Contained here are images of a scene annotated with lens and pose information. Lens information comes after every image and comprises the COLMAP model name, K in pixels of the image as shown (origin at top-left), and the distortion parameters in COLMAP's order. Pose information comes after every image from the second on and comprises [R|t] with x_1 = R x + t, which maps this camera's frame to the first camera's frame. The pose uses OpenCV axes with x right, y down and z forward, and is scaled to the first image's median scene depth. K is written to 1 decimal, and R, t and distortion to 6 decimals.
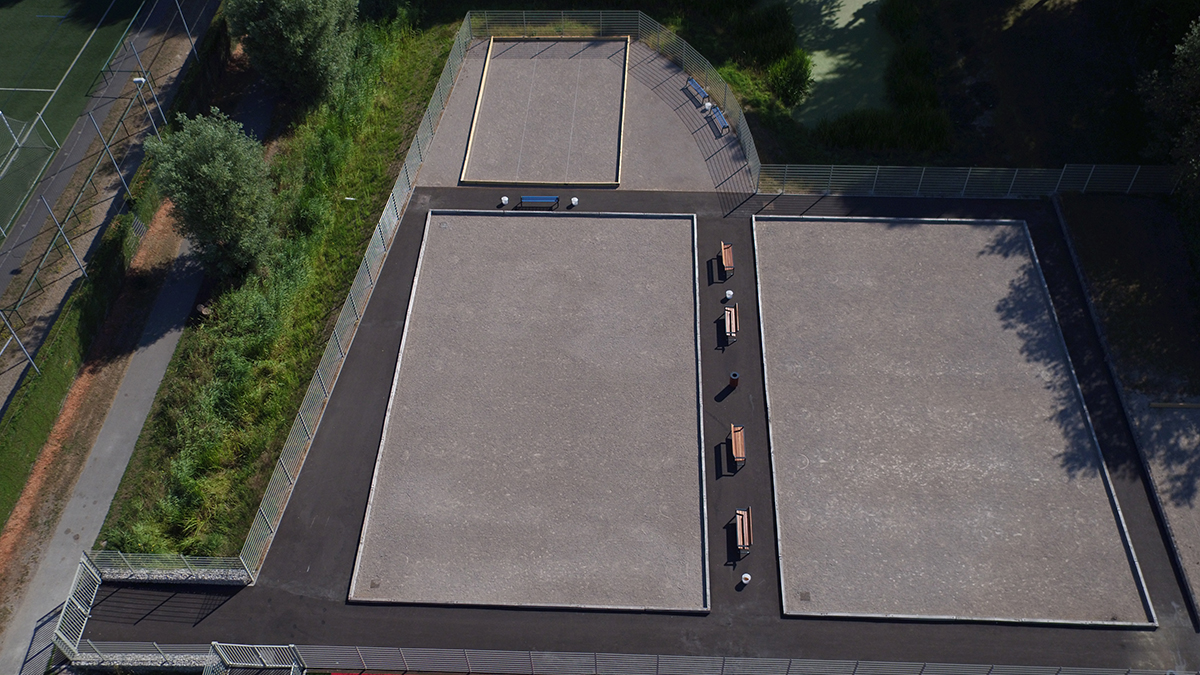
lens RADIAL K [[1108.4, 0, 600.0], [0, 1108.4, 337.5], [0, 0, 1]] dist [0.007769, 0.008348]
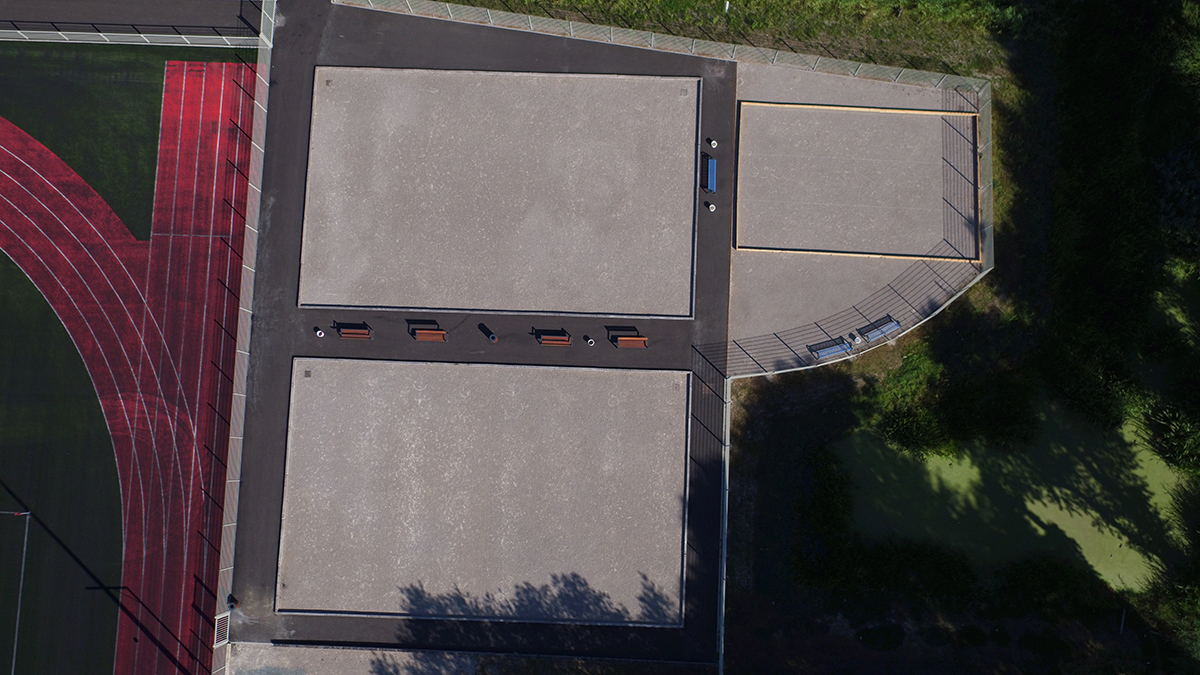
lens RADIAL K [[1108.4, 0, 600.0], [0, 1108.4, 337.5], [0, 0, 1]] dist [0.007769, 0.008348]
pose [[-0.002396, 0.995548, -0.094222, 0.220522], [-0.730544, 0.062599, 0.679990, -0.831225], [0.682861, 0.070463, 0.727142, 0.167699]]
